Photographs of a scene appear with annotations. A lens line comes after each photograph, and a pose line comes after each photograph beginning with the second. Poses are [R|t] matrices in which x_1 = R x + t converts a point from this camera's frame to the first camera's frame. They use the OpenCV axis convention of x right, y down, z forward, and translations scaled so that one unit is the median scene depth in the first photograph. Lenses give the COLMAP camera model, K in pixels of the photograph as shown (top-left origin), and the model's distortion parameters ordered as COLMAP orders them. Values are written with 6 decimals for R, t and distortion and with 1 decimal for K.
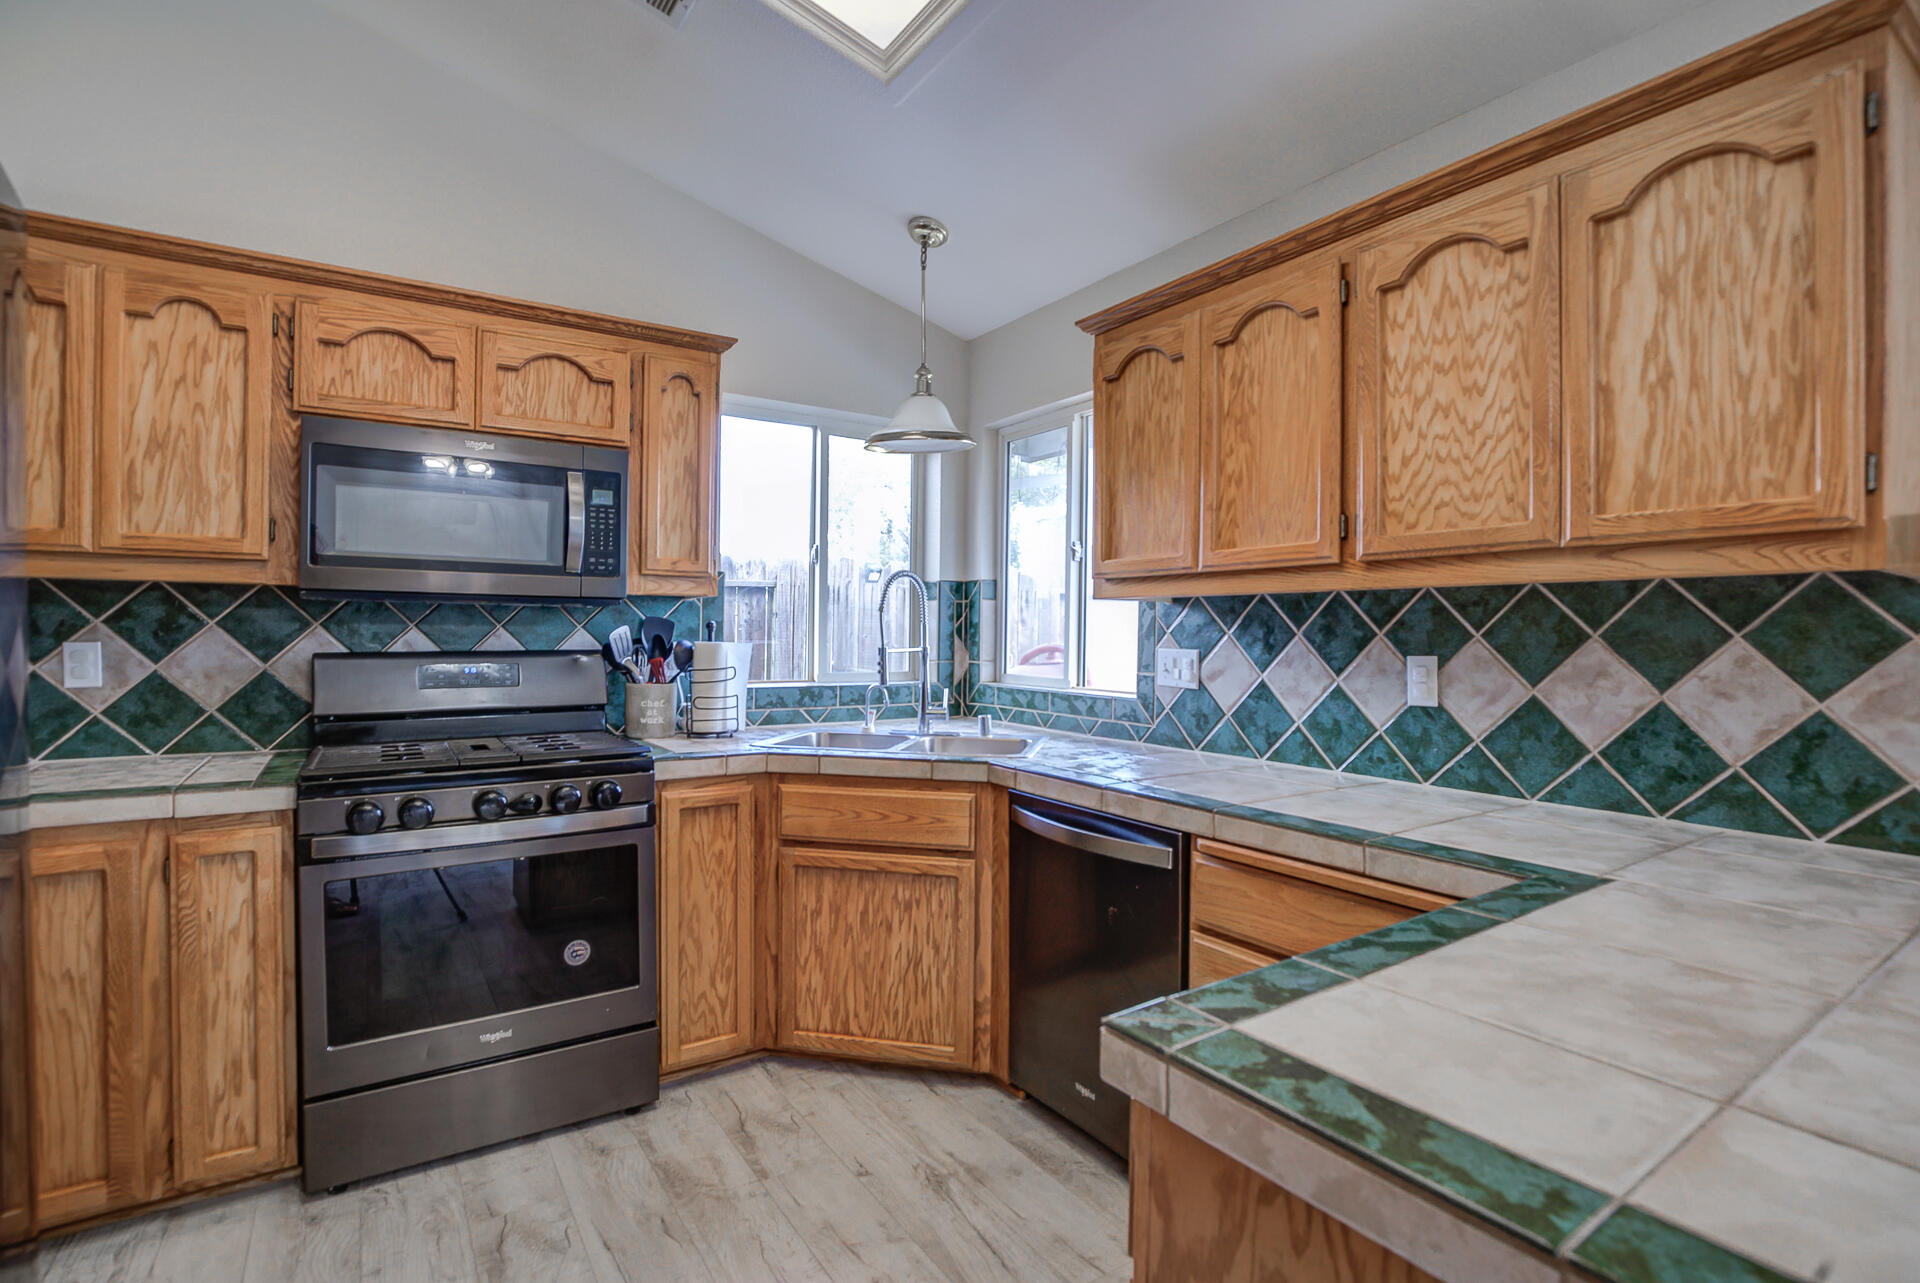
lens RADIAL K [[919.3, 0, 960.0], [0, 919.3, 641.5], [0, 0, 1]] dist [-0.027220, 0.001039]
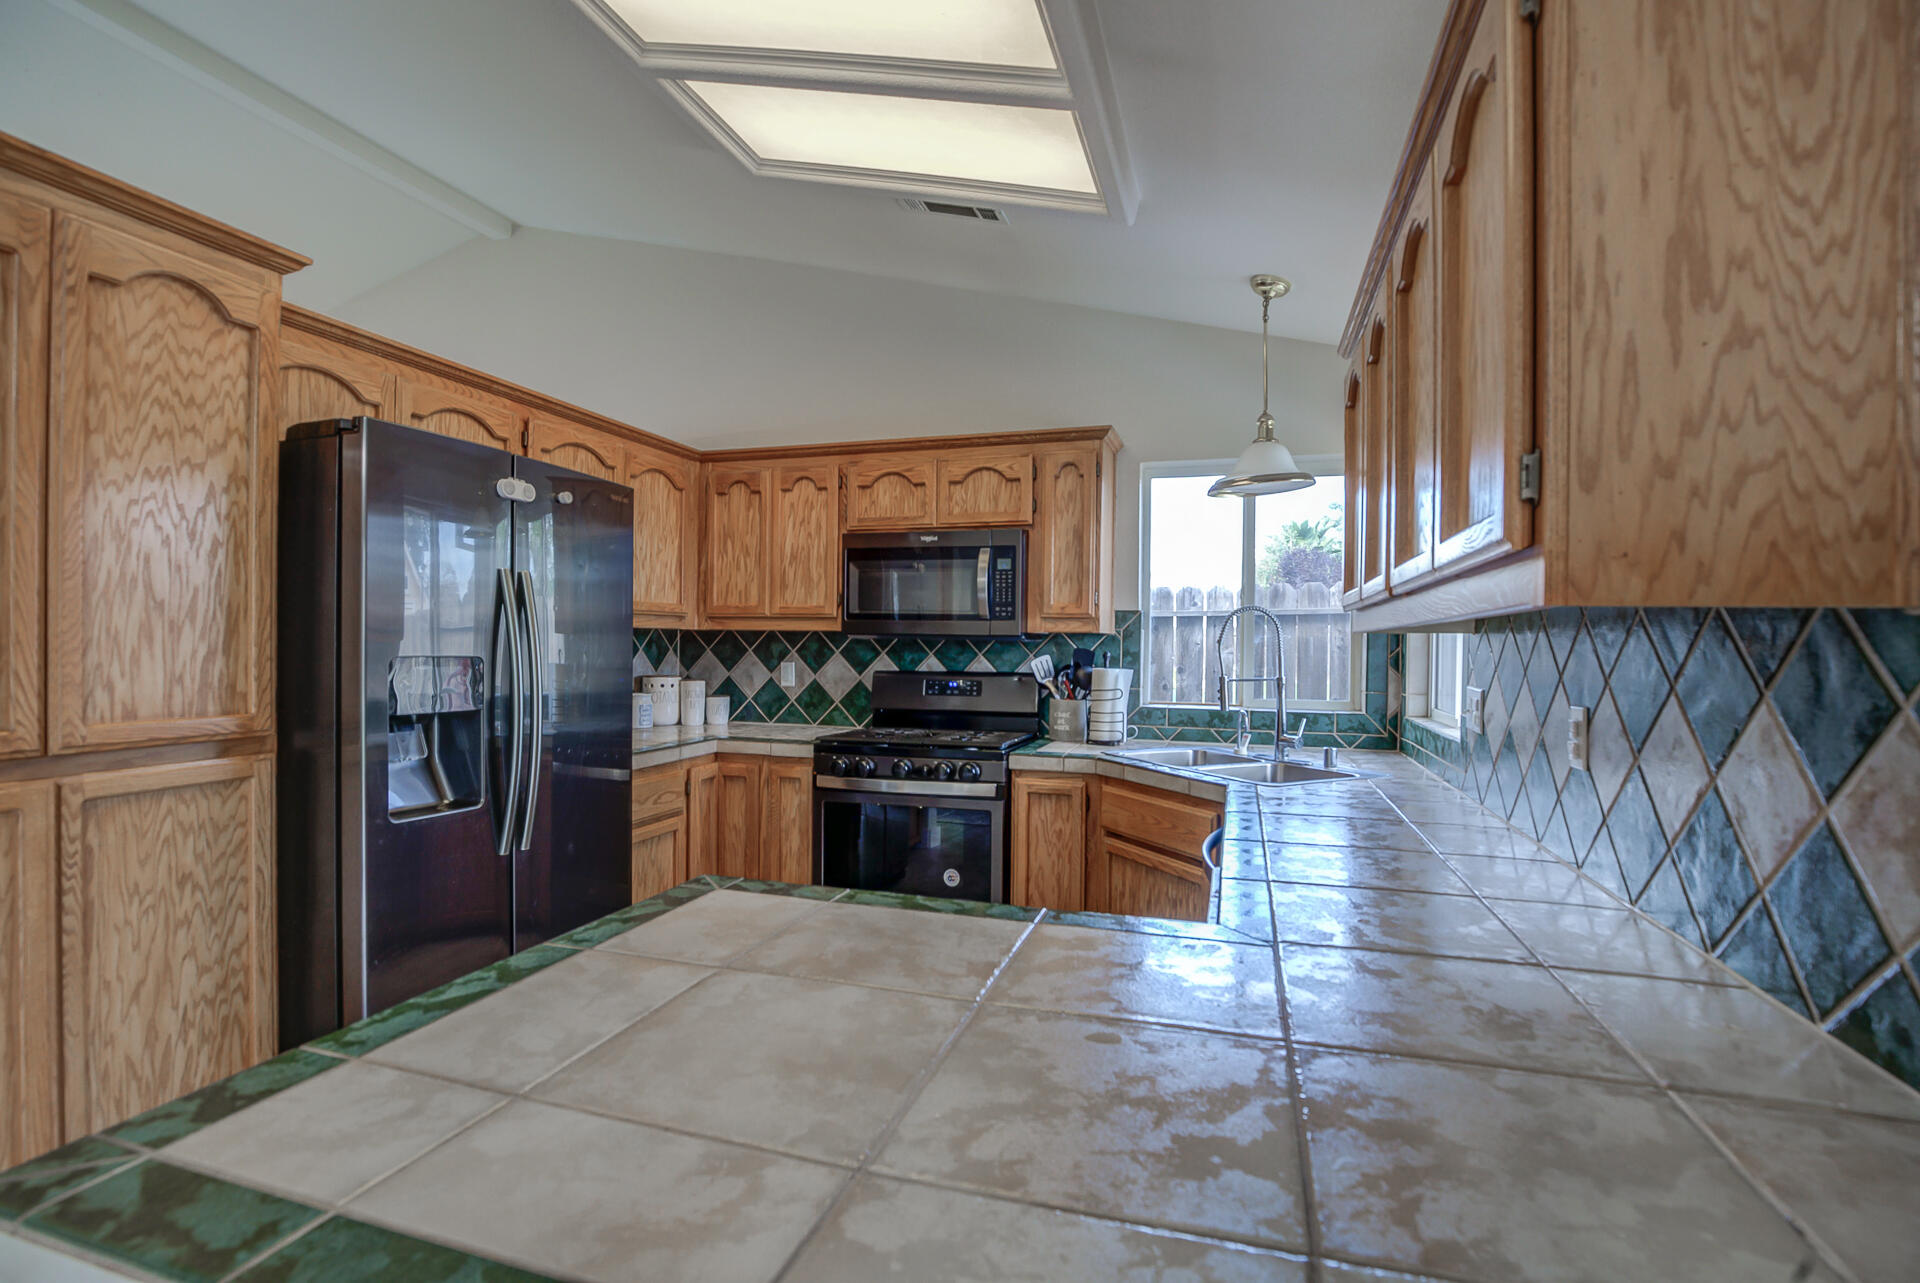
lens RADIAL K [[899.4, 0, 958.3], [0, 899.4, 647.7], [0, 0, 1]] dist [-0.030071, 0.008581]
pose [[0.619349, 0.002197, -0.785113, 0.644659], [-0.014087, 0.999866, -0.008315, -0.016923], [0.784989, 0.016210, 0.619297, 0.093698]]
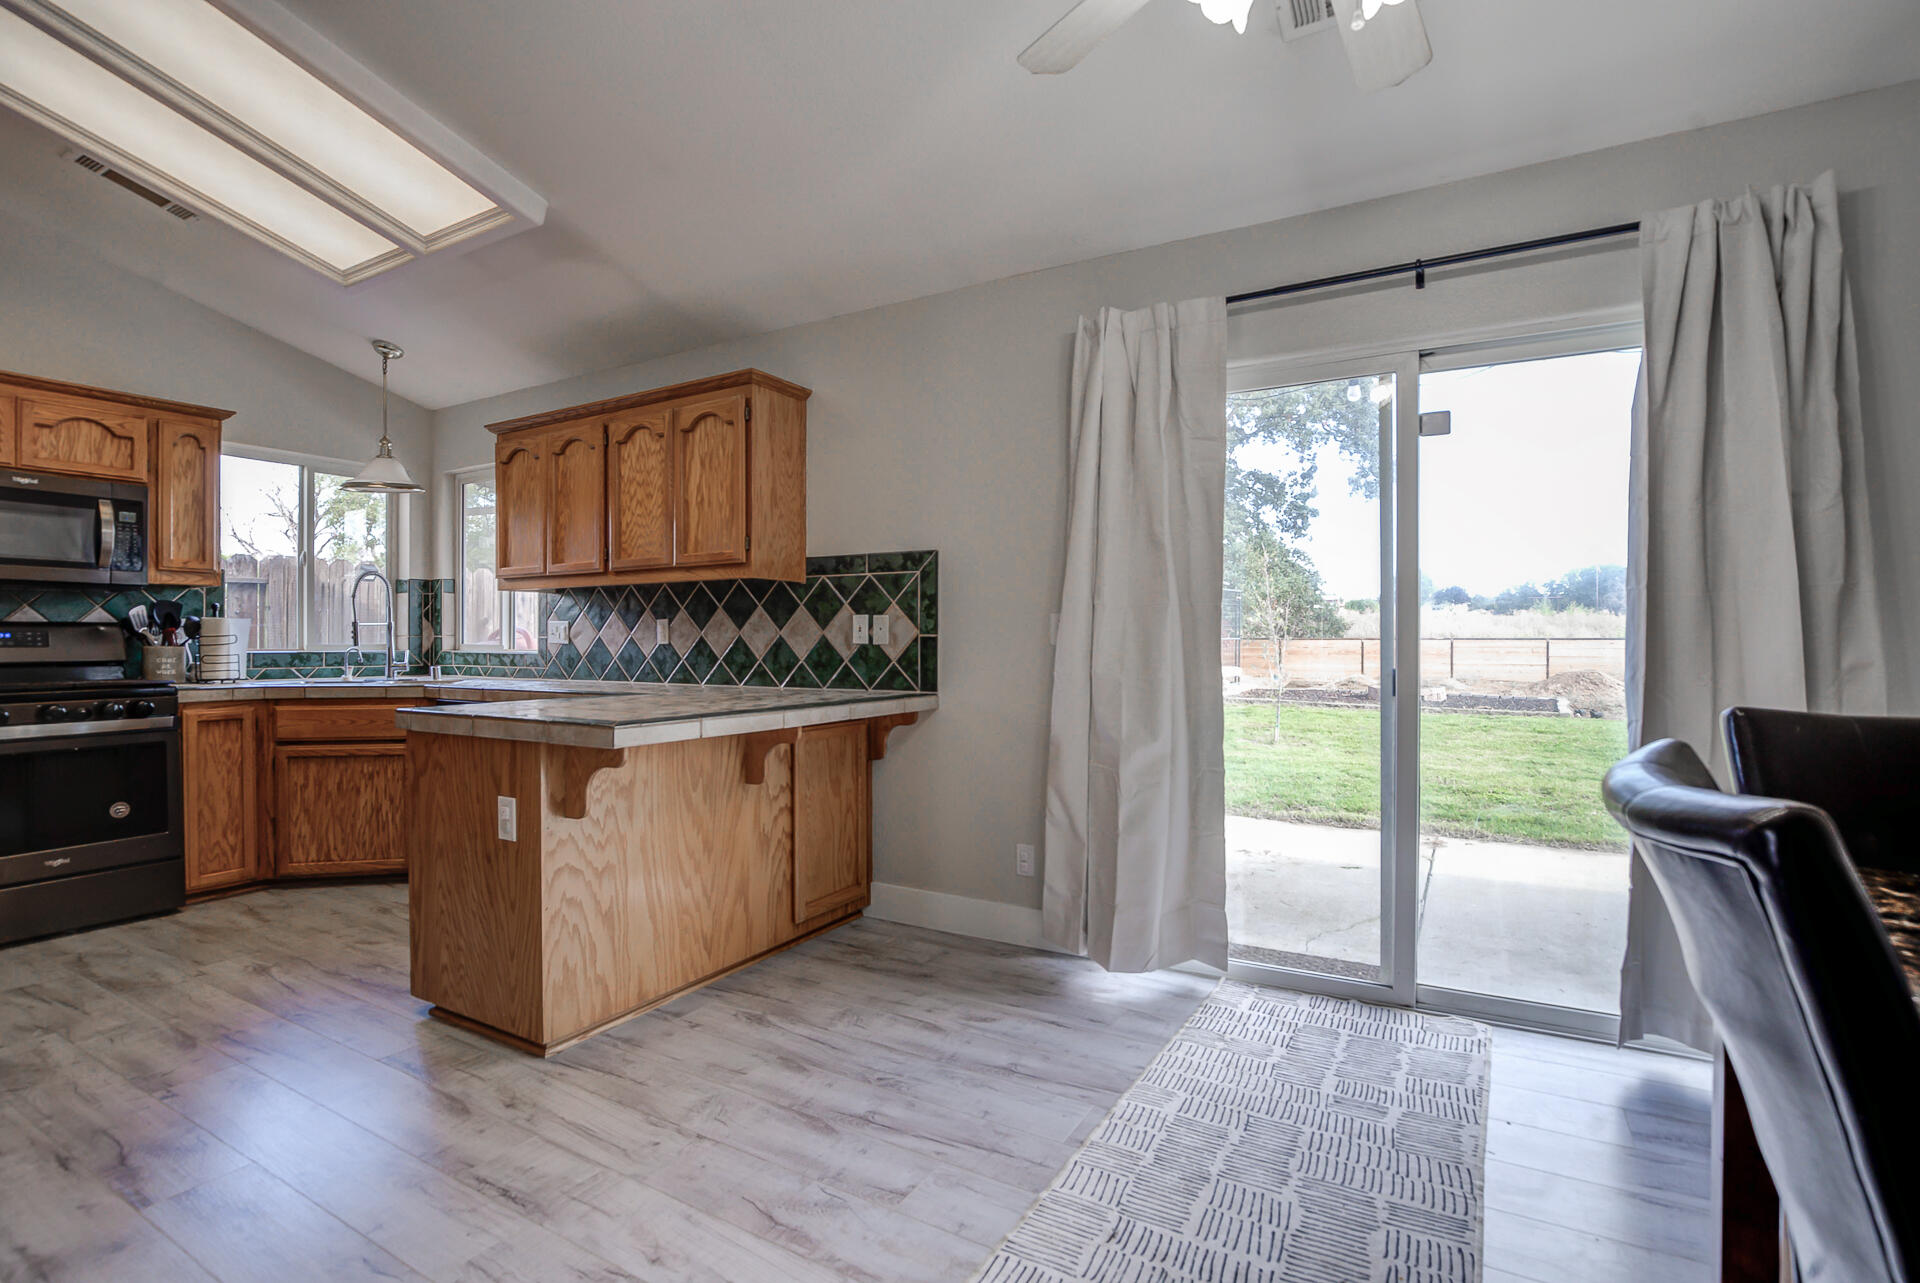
lens RADIAL K [[899.4, 0, 958.3], [0, 899.4, 647.7], [0, 0, 1]] dist [-0.030071, 0.008581]
pose [[0.893103, -0.014060, 0.449633, 0.168295], [0.013808, 0.999897, 0.003841, 0.067014], [-0.449641, 0.002778, 0.893205, -0.883203]]
